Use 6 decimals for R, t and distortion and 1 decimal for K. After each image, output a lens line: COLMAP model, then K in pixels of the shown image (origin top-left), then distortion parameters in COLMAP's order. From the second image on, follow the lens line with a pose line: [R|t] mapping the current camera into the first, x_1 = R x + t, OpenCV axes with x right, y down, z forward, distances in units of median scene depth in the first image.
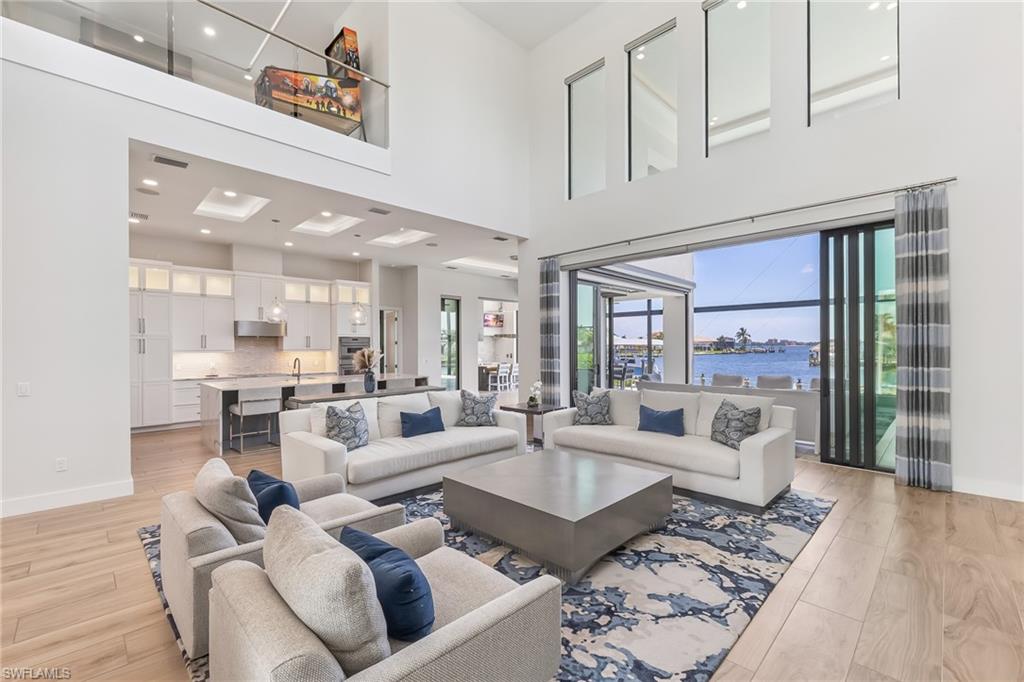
lens RADIAL K [[435.4, 0, 512.0], [0, 435.4, 341.0], [0, 0, 1]] dist [-0.000385, -0.000474]
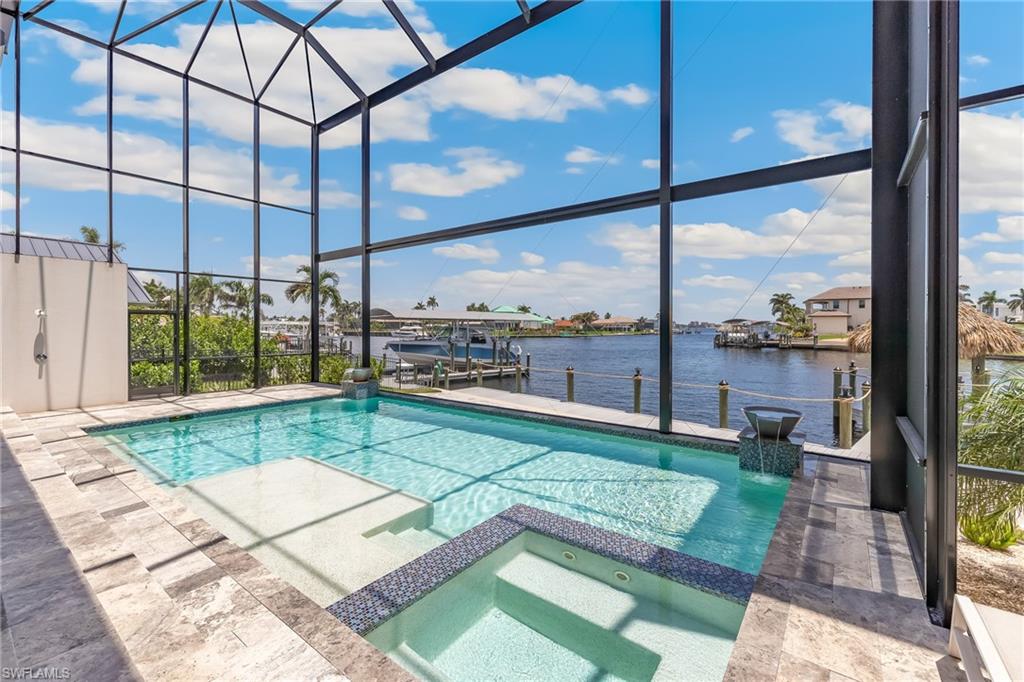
lens RADIAL K [[437.7, 0, 509.3], [0, 437.7, 328.8], [0, 0, 1]] dist [-0.000509, -0.000185]
pose [[0.990339, 0.005399, 0.138565, 1.342146], [-0.007668, 0.999845, 0.015843, 0.077061], [-0.138458, -0.016753, 0.990227, 1.417444]]
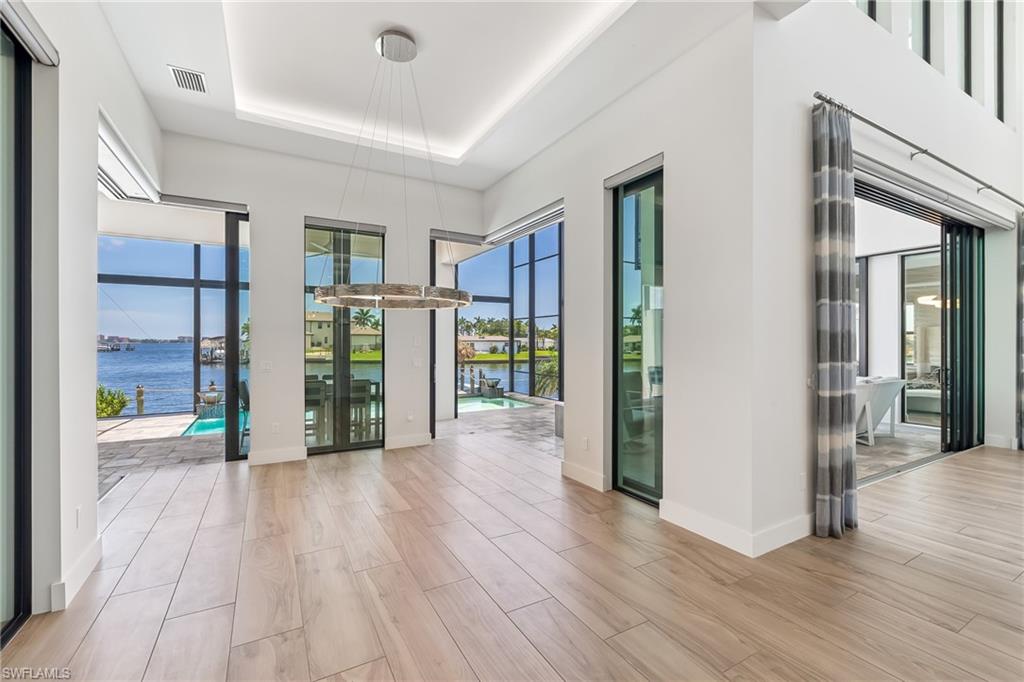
lens RADIAL K [[435.4, 0, 512.0], [0, 435.4, 341.0], [0, 0, 1]] dist [-0.000385, -0.000474]
pose [[0.265145, 0.007621, 0.964178, -0.458064], [-0.013436, 0.999901, -0.004208, 0.030178], [-0.964115, -0.011838, 0.265221, 1.391994]]
